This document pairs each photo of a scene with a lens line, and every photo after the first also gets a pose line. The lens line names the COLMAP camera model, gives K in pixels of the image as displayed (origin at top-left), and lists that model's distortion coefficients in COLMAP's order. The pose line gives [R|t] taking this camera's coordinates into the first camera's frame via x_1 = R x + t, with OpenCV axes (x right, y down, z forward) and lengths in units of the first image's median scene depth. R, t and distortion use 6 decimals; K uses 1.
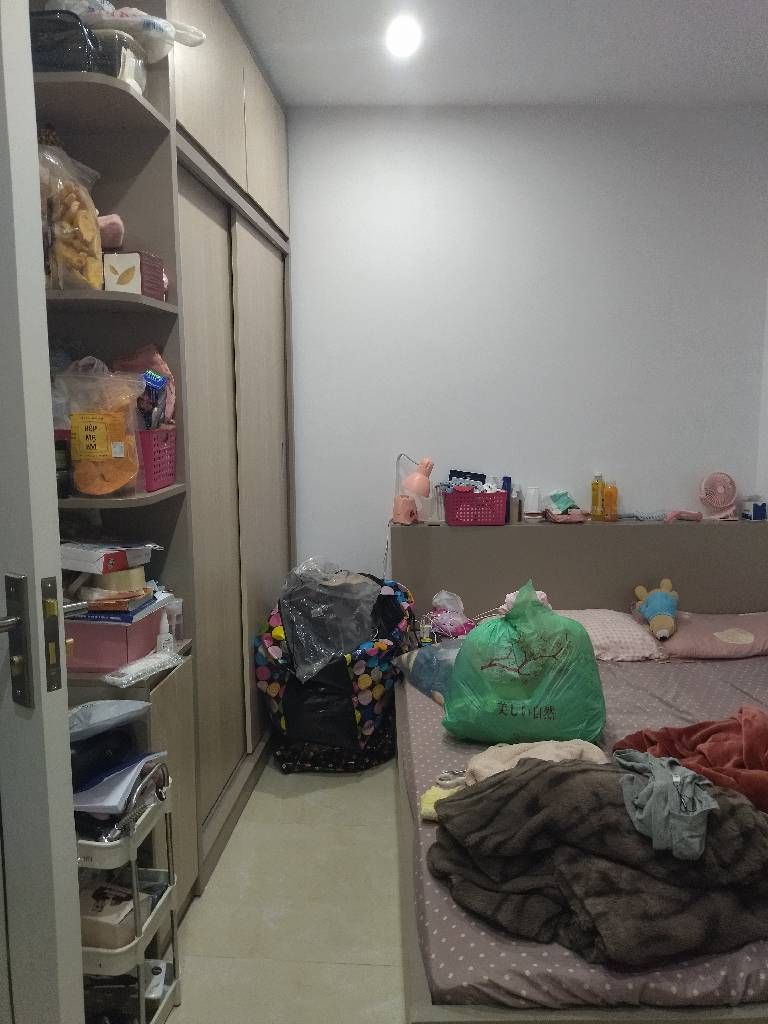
lens RADIAL K [[776.2, 0, 389.0], [0, 776.2, 516.5], [0, 0, 1]] dist [0.083756, -0.180327]
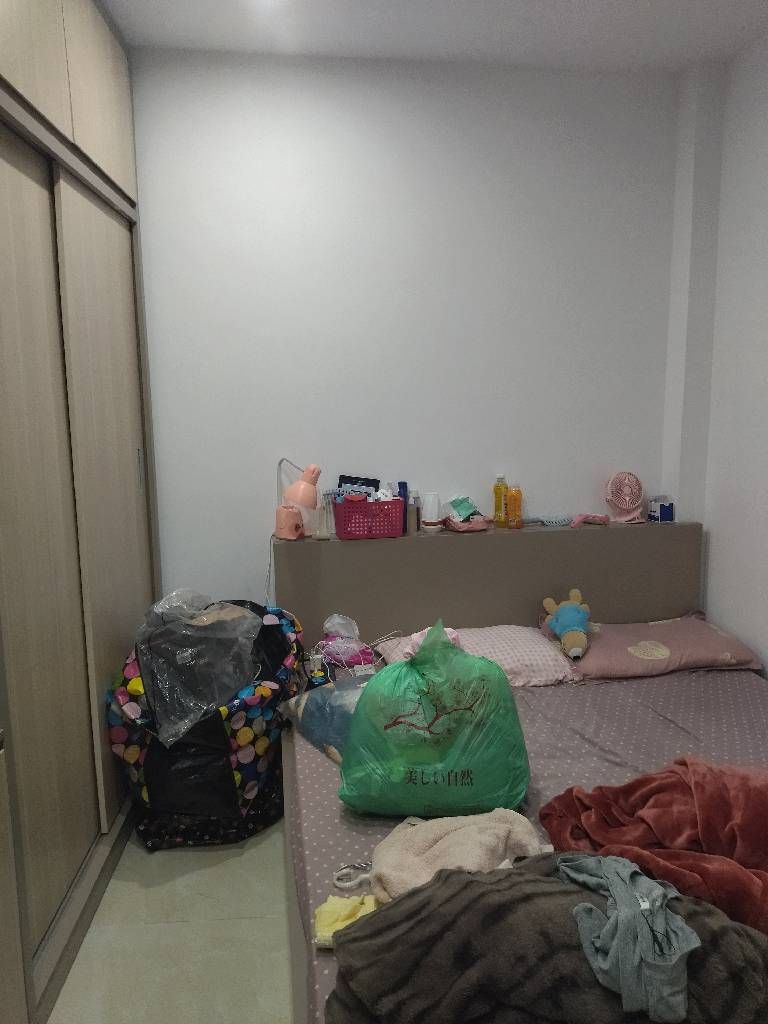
lens RADIAL K [[776.2, 0, 389.0], [0, 776.2, 516.5], [0, 0, 1]] dist [0.083756, -0.180327]
pose [[0.989464, -0.028502, 0.141944, 0.009566], [0.025912, 0.999463, 0.020063, -0.037573], [-0.142440, -0.016174, 0.989671, 0.146845]]
